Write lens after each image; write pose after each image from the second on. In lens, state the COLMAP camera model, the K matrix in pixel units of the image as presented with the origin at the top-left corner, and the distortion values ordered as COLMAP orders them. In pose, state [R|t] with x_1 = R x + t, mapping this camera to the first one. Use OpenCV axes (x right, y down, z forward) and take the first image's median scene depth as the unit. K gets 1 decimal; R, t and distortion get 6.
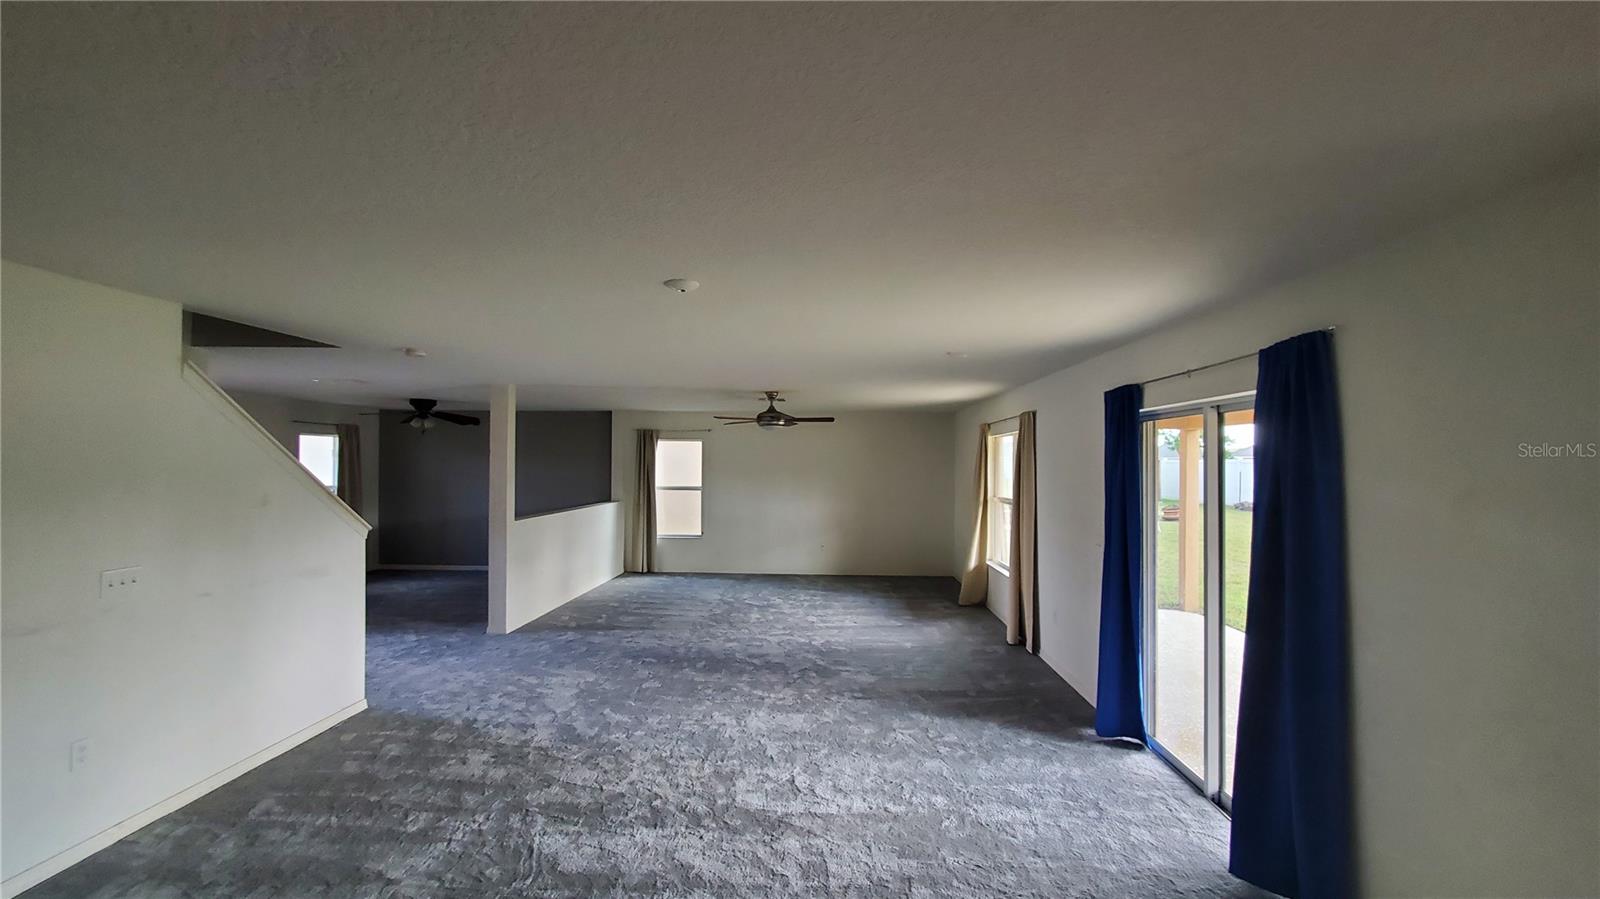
lens RADIAL K [[632.9, 0, 812.8], [0, 632.9, 457.3], [0, 0, 1]] dist [0.002290, 0.000410]
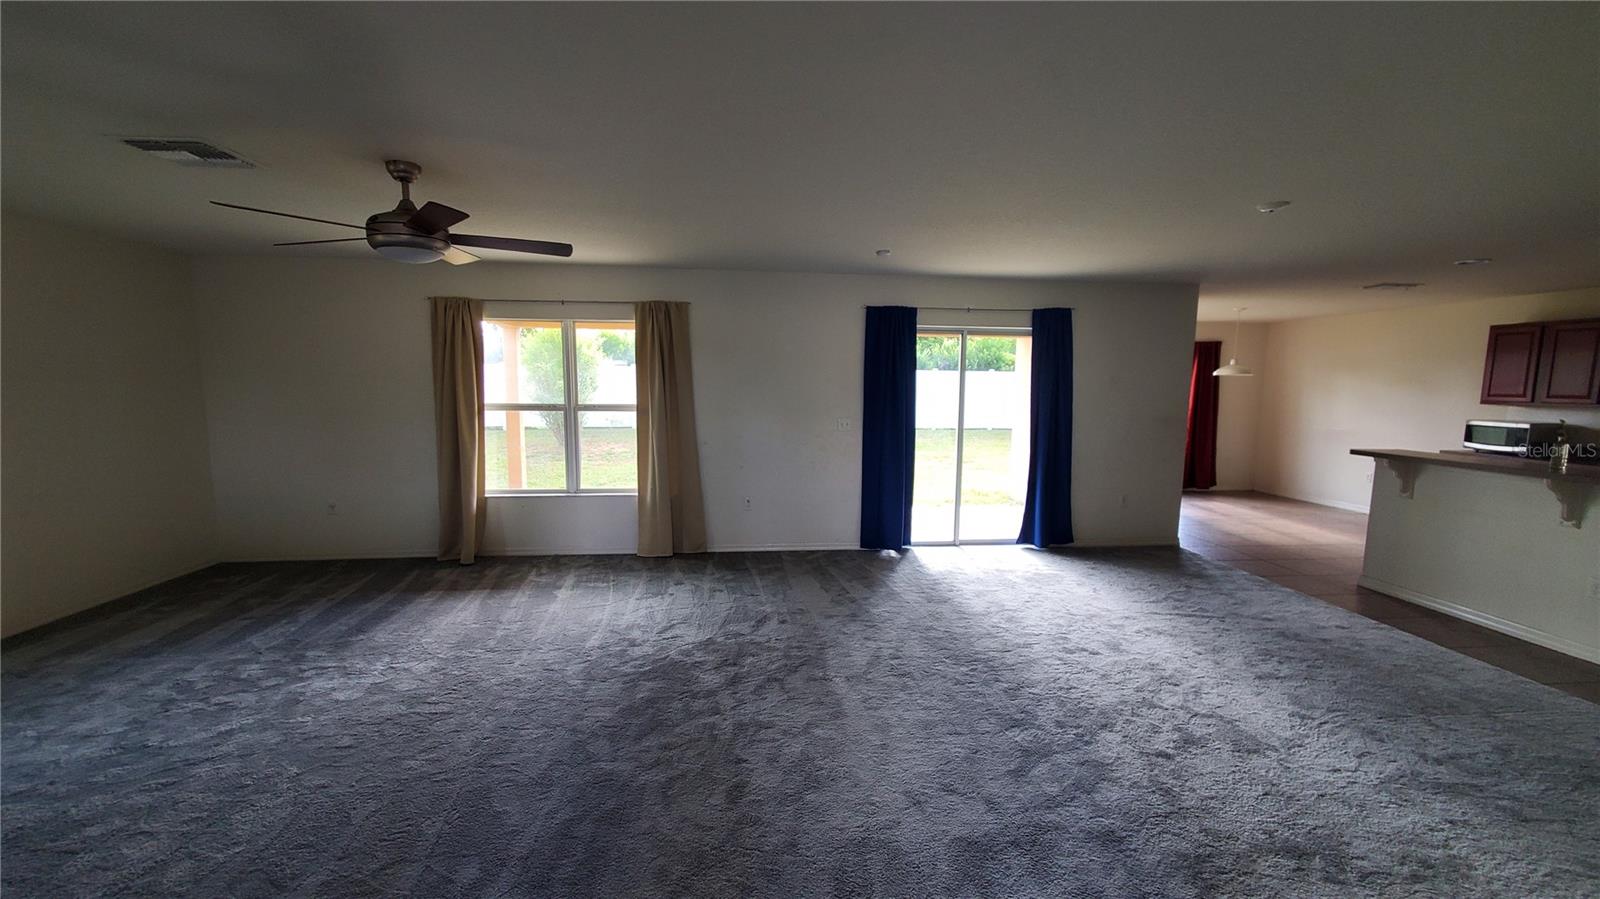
lens RADIAL K [[632.9, 0, 812.8], [0, 632.9, 457.3], [0, 0, 1]] dist [0.002290, 0.000410]
pose [[-0.136033, -0.129266, 0.982235, -0.389388], [-0.019589, 0.991608, 0.127786, 0.019573], [-0.990511, -0.001858, -0.137423, 0.585146]]
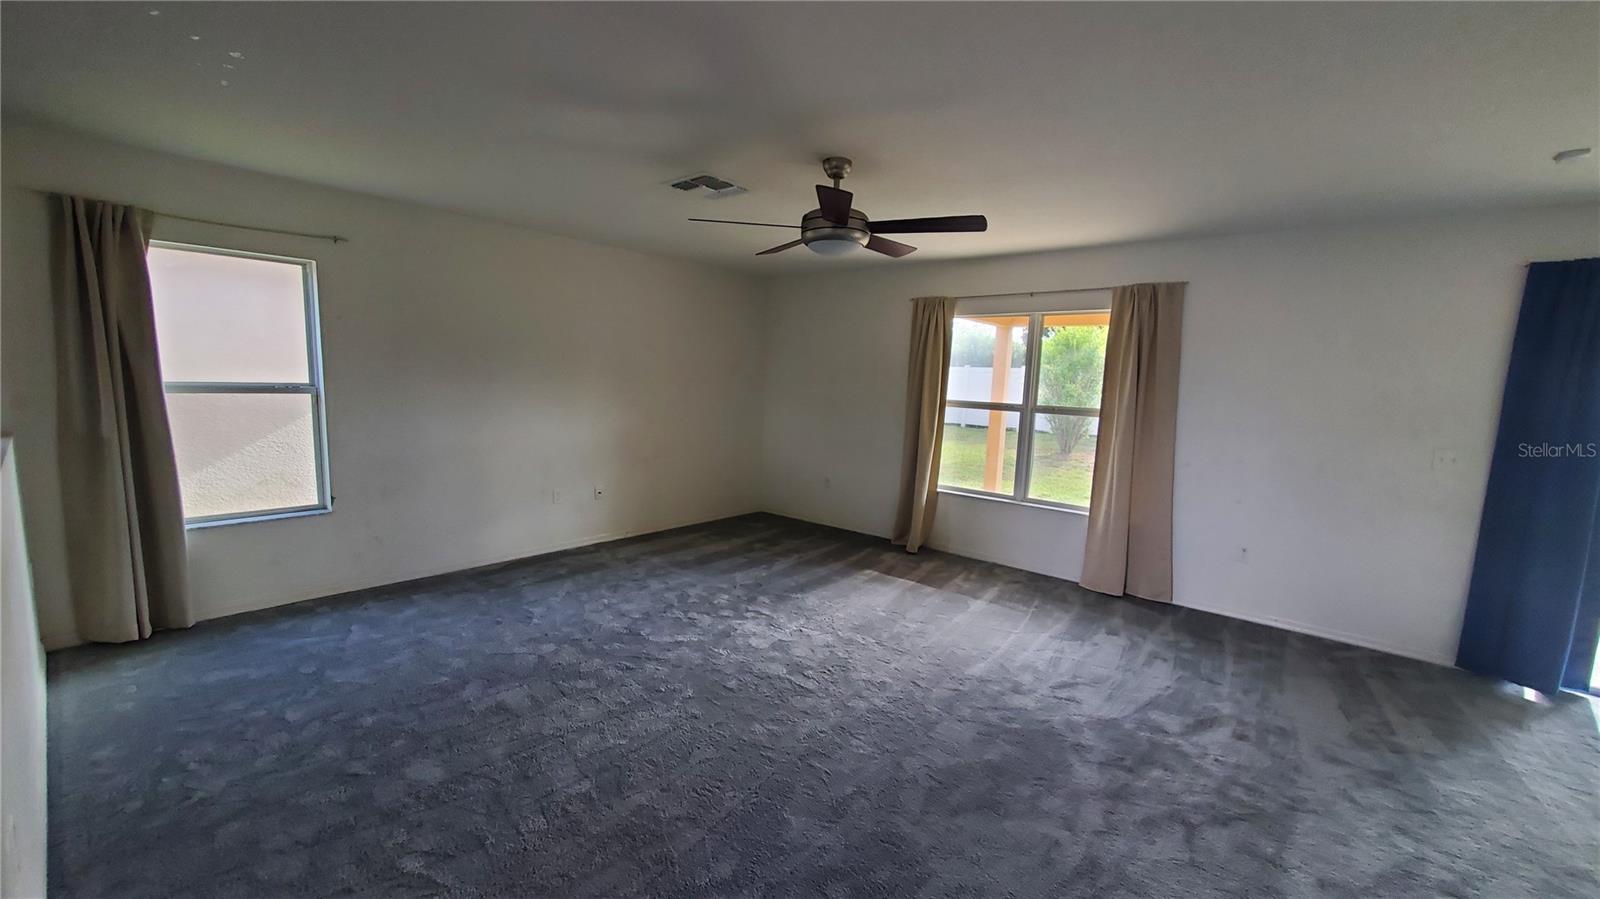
lens RADIAL K [[632.9, 0, 812.8], [0, 632.9, 457.3], [0, 0, 1]] dist [0.002290, 0.000410]
pose [[0.614721, -0.087878, 0.783834, -0.316044], [-0.038087, 0.989307, 0.140784, 0.025267], [-0.787825, -0.116396, 0.604801, 0.539811]]
